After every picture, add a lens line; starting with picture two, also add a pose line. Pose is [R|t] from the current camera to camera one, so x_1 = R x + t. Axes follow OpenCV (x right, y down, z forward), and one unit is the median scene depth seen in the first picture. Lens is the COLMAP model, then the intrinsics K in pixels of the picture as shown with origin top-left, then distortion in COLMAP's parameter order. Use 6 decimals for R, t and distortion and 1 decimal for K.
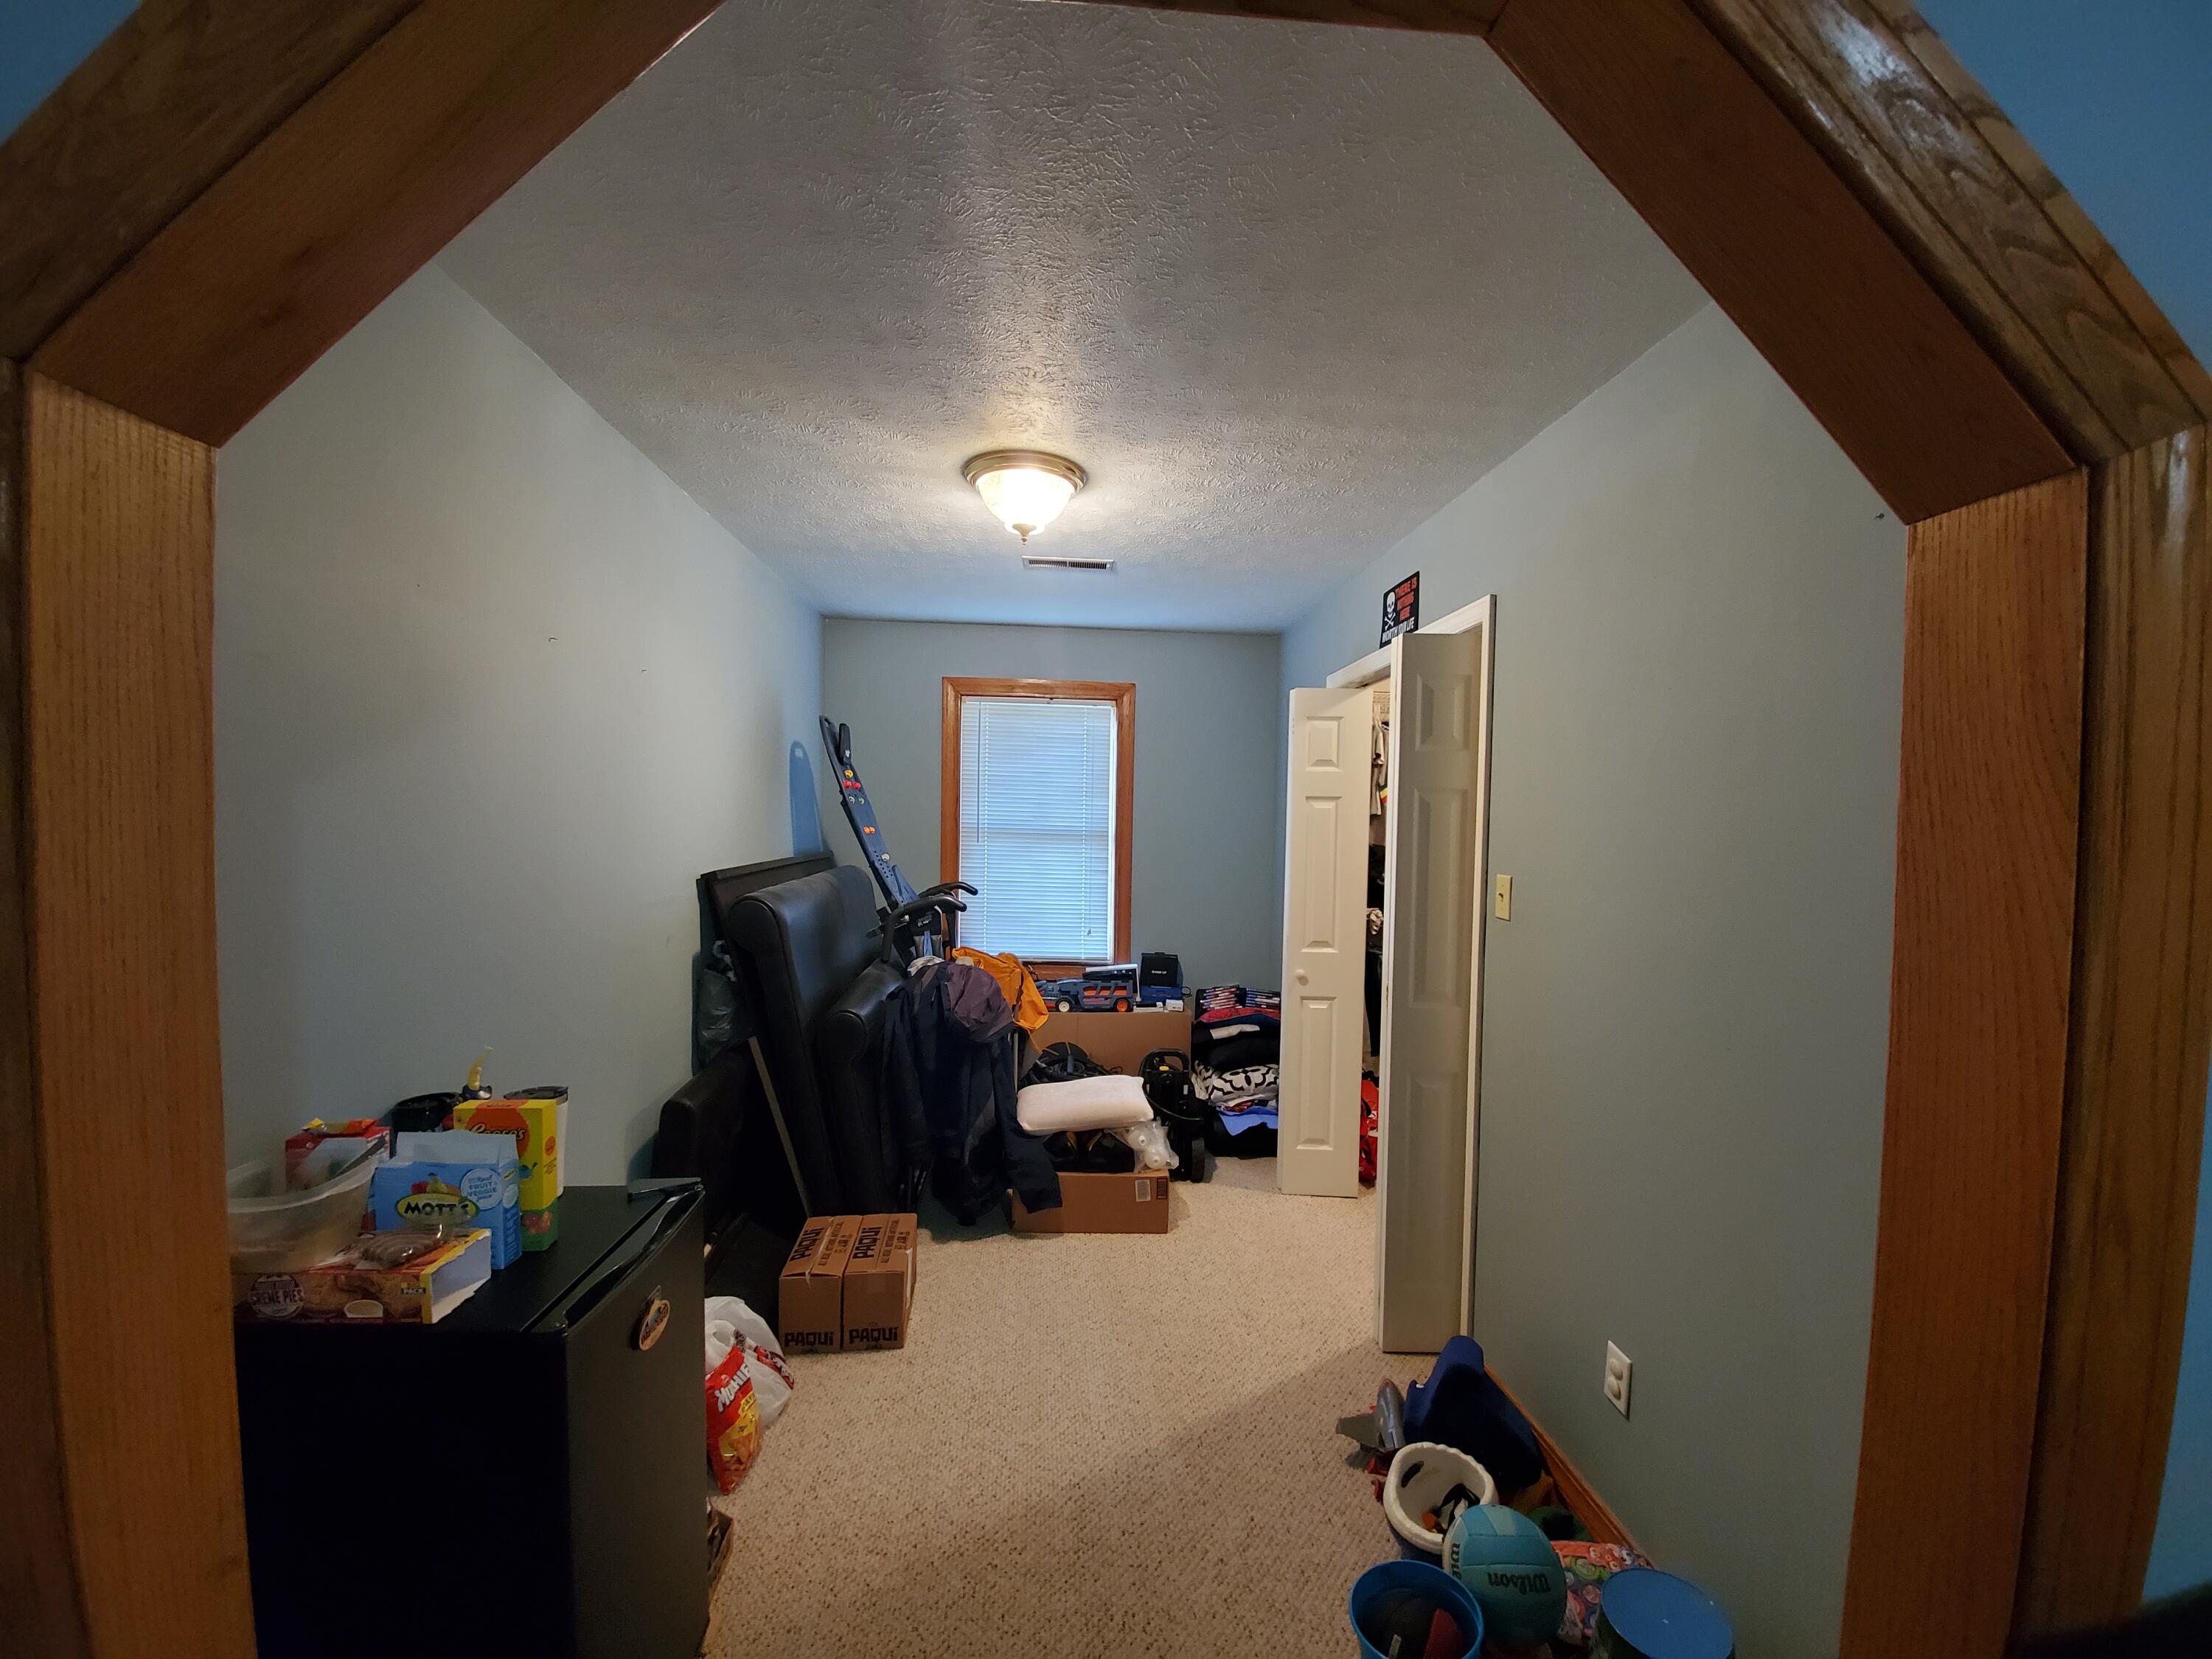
lens RADIAL K [[873.5, 0, 1109.8], [0, 873.5, 843.4], [0, 0, 1]] dist [0.010556, -0.017104]
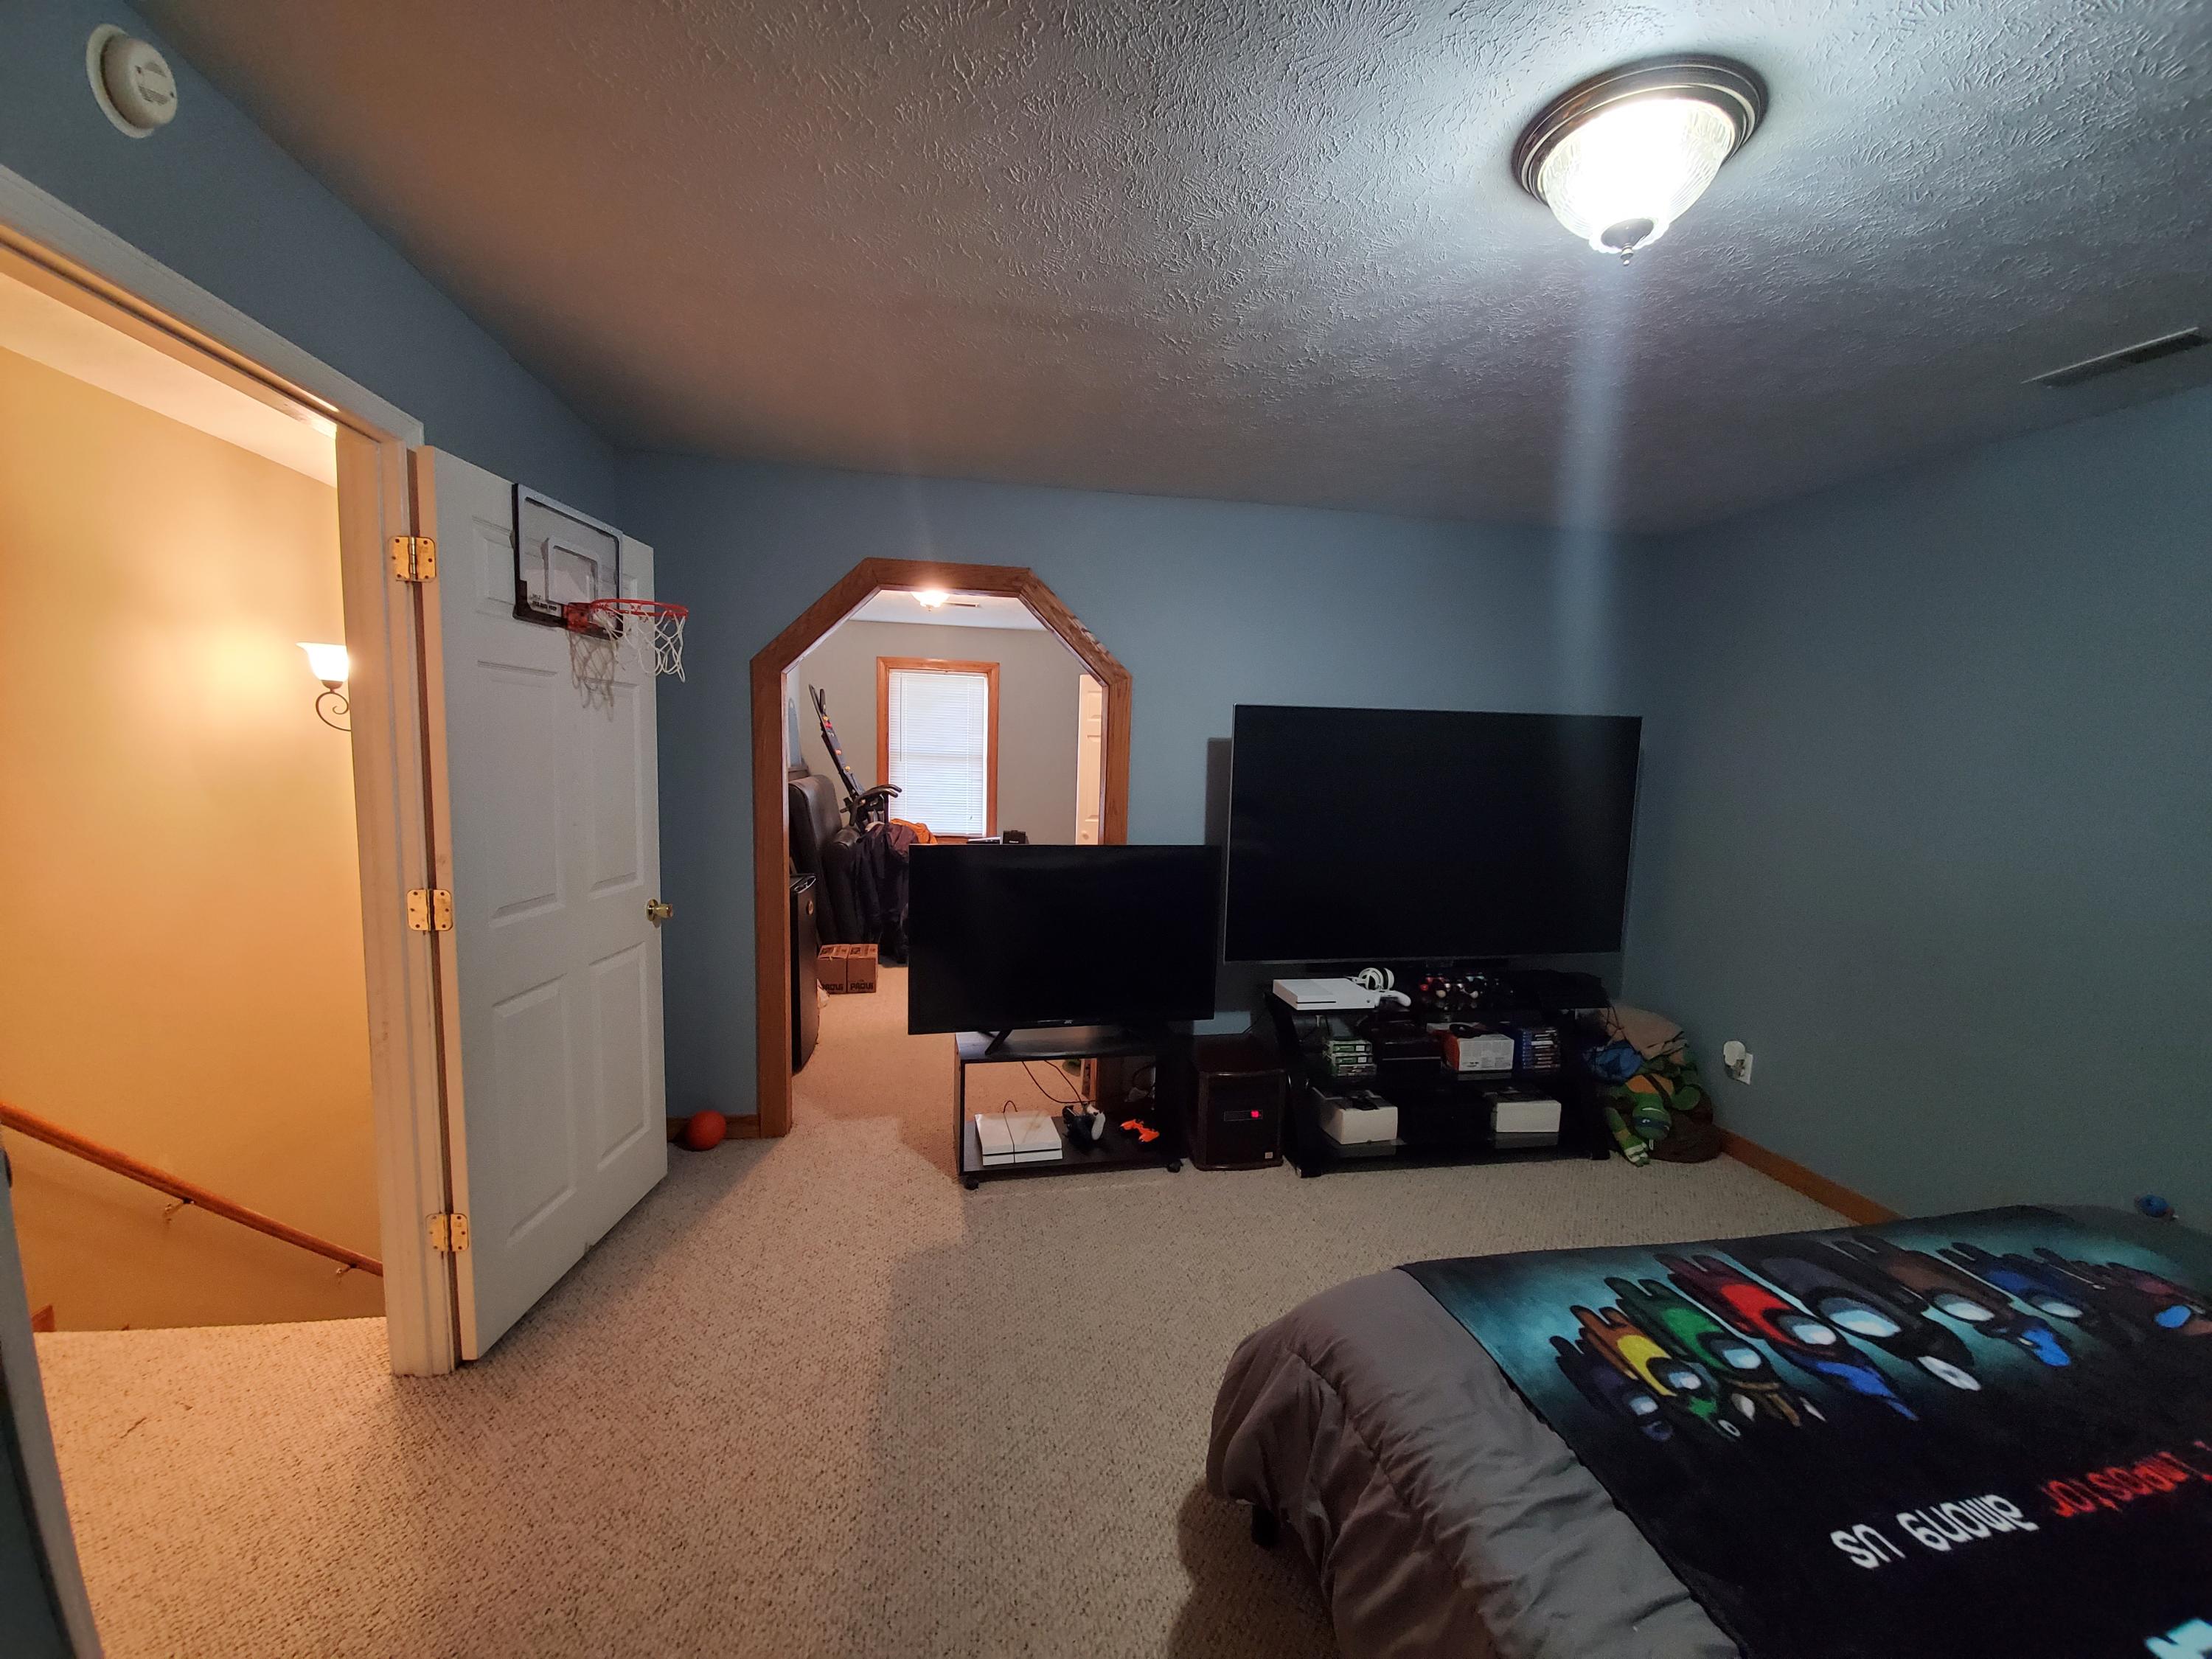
lens RADIAL K [[873.5, 0, 1109.8], [0, 873.5, 843.4], [0, 0, 1]] dist [0.010556, -0.017104]
pose [[0.993963, 0.000443, 0.109713, 0.068725], [-0.008847, 0.997059, 0.076125, 0.029152], [-0.109356, -0.076636, 0.991044, -0.793875]]
